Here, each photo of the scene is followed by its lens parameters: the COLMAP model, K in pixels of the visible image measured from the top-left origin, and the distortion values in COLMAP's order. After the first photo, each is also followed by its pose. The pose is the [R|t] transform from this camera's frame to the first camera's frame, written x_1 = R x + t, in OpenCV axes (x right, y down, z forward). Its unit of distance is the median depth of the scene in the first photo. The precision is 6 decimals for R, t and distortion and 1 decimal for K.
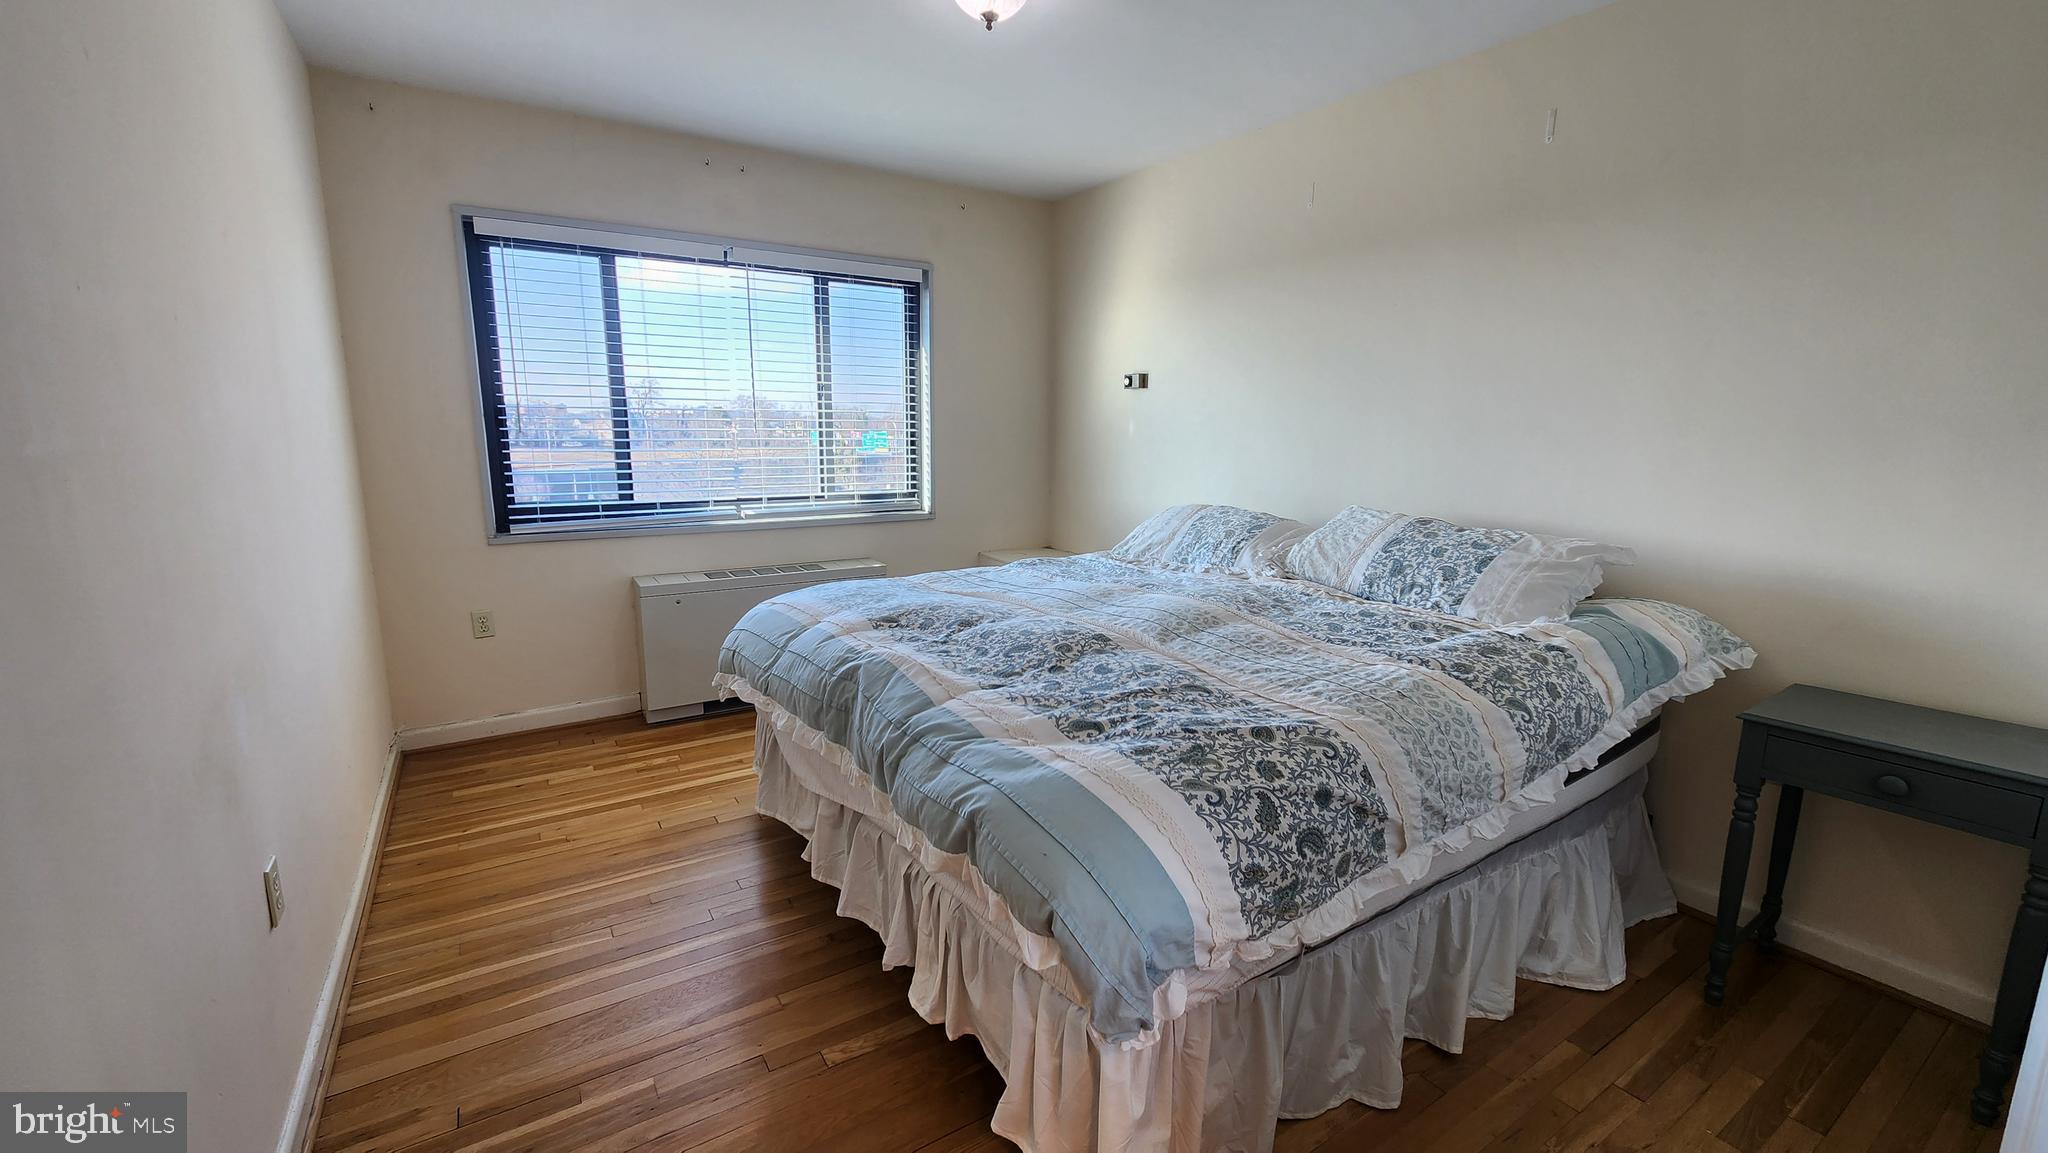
lens RADIAL K [[822.1, 0, 1020.6], [0, 822.1, 574.2], [0, 0, 1]] dist [0.002260, 0.000273]
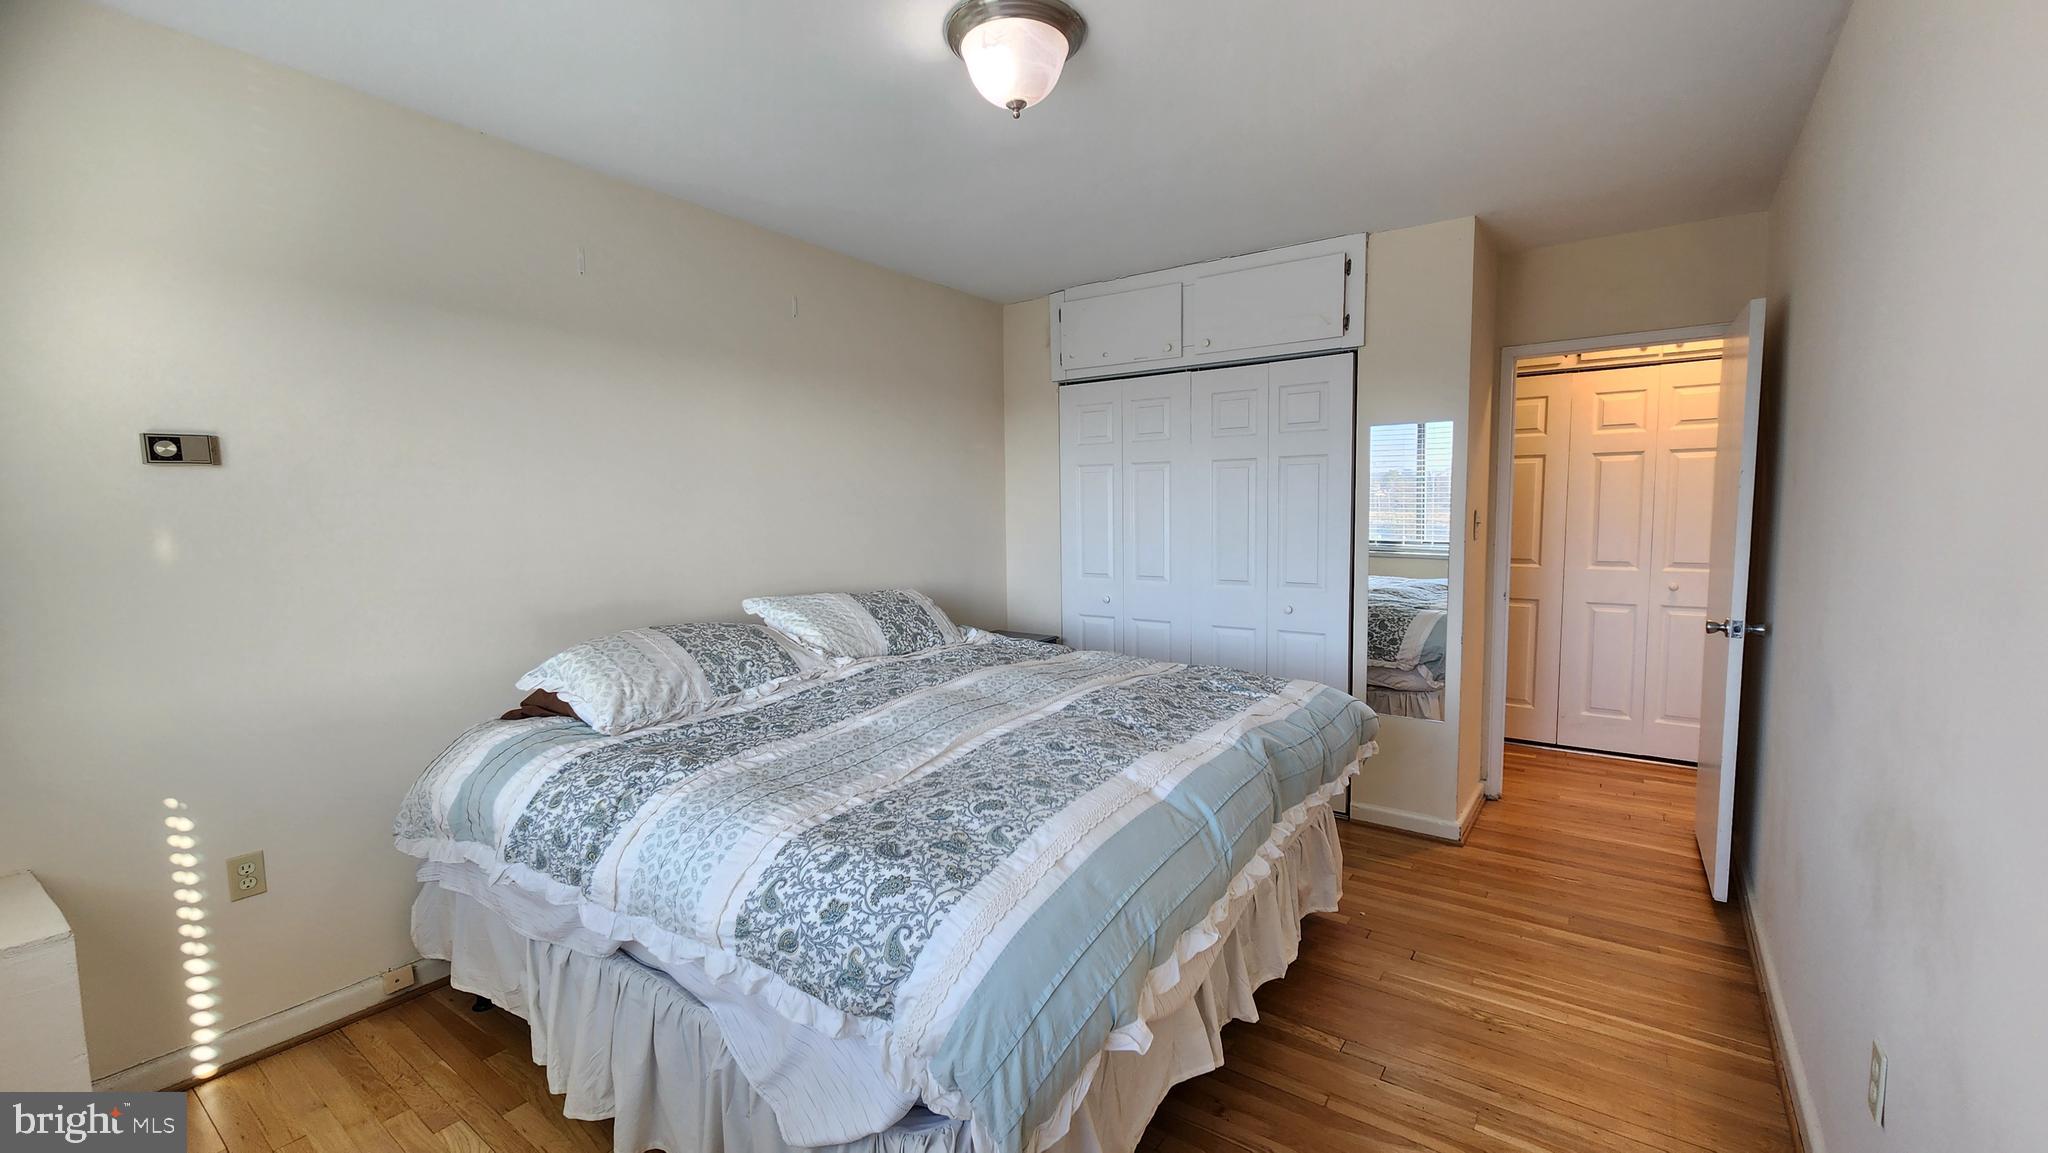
lens RADIAL K [[822.1, 0, 1019.6], [0, 822.1, 576.5], [0, 0, 1]] dist [0.002260, 0.000273]
pose [[-0.398685, -0.077028, 0.913847, -1.036785], [0.171378, 0.972655, 0.156752, -0.330869], [-0.900933, 0.219108, -0.374583, 1.620474]]
